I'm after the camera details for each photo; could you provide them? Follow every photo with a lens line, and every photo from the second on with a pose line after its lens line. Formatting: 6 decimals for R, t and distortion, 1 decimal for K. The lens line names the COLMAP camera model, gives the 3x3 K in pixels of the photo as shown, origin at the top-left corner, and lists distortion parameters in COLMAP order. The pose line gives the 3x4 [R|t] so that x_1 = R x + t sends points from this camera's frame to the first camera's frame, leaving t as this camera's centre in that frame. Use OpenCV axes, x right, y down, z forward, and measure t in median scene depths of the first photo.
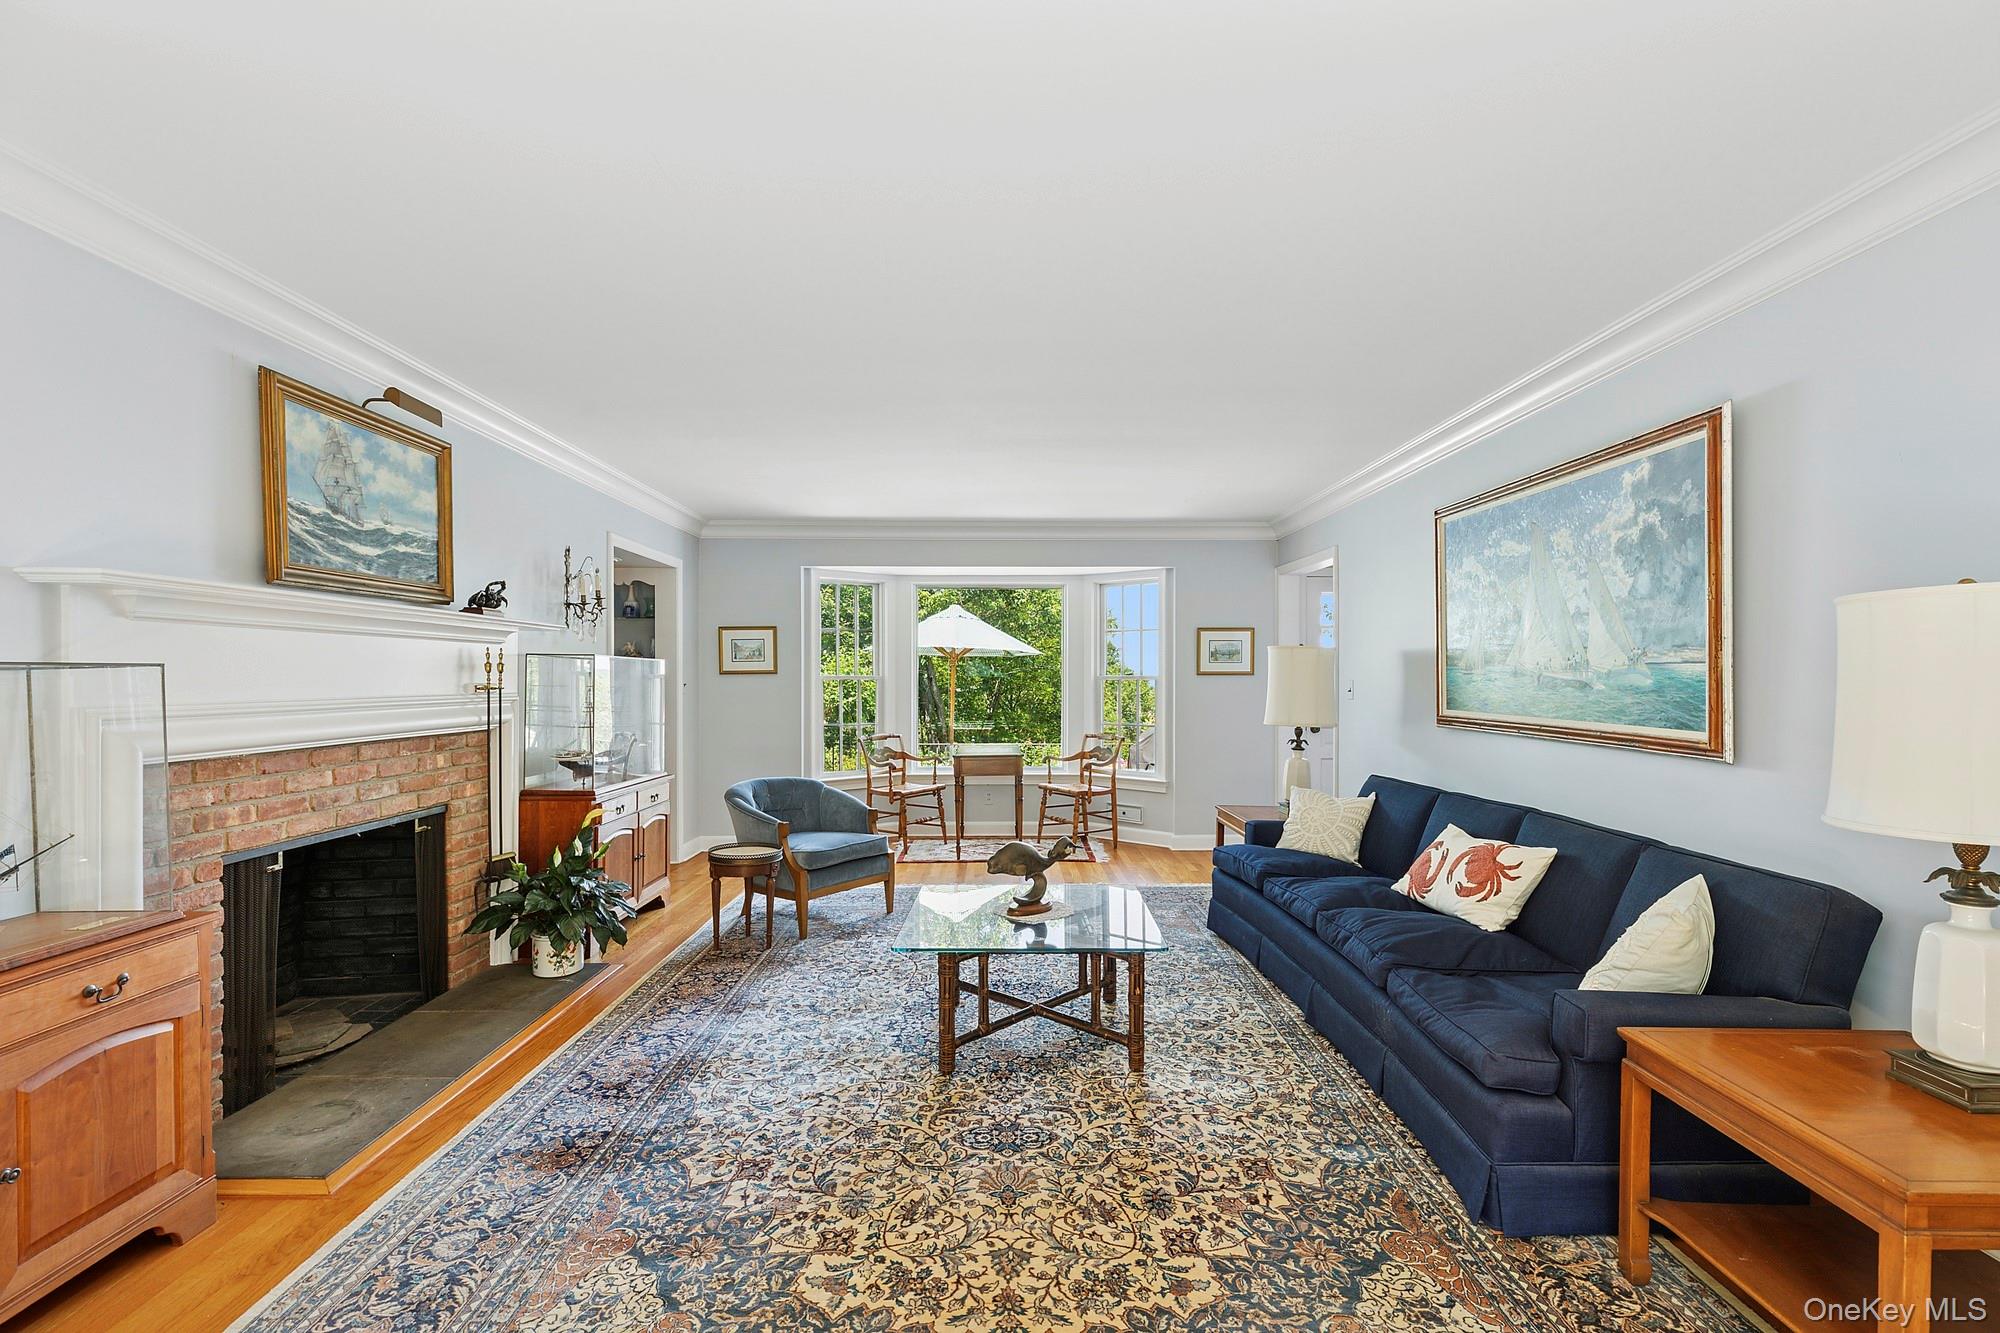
lens RADIAL K [[914.7, 0, 1000.4], [0, 914.7, 679.5], [0, 0, 1]] dist [-0.000456, -0.000055]
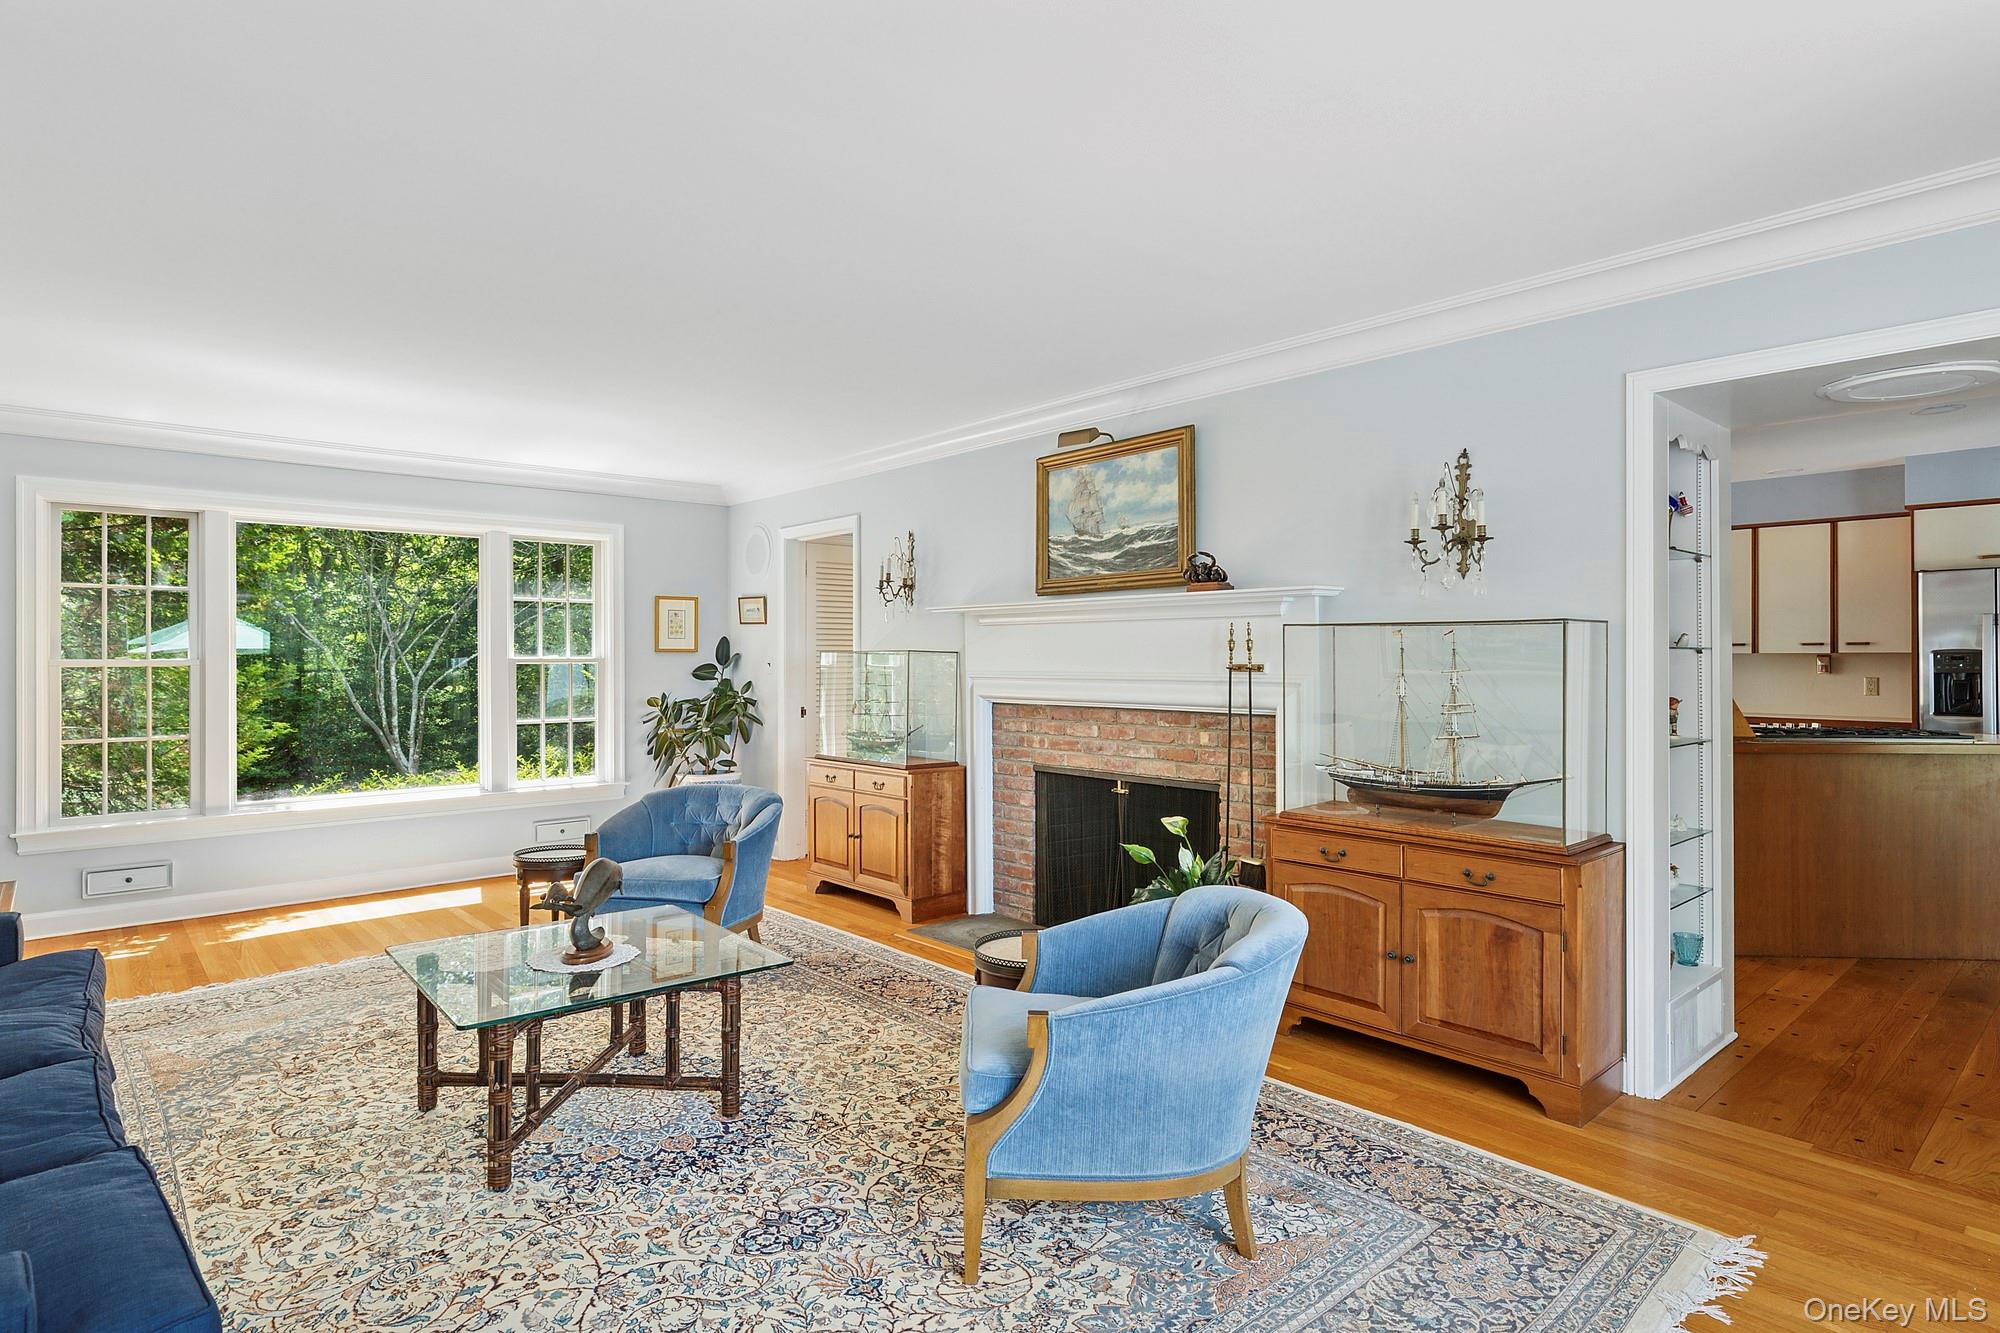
lens RADIAL K [[1069.3, 0, 1005.2], [0, 1069.3, 651.1], [0, 0, 1]] dist [0.000197, 0.000314]
pose [[-0.750127, 0.000143, -0.661294, 0.399639], [0.002109, 0.999995, -0.002177, -0.006593], [0.661291, -0.003028, -0.750124, 2.077555]]
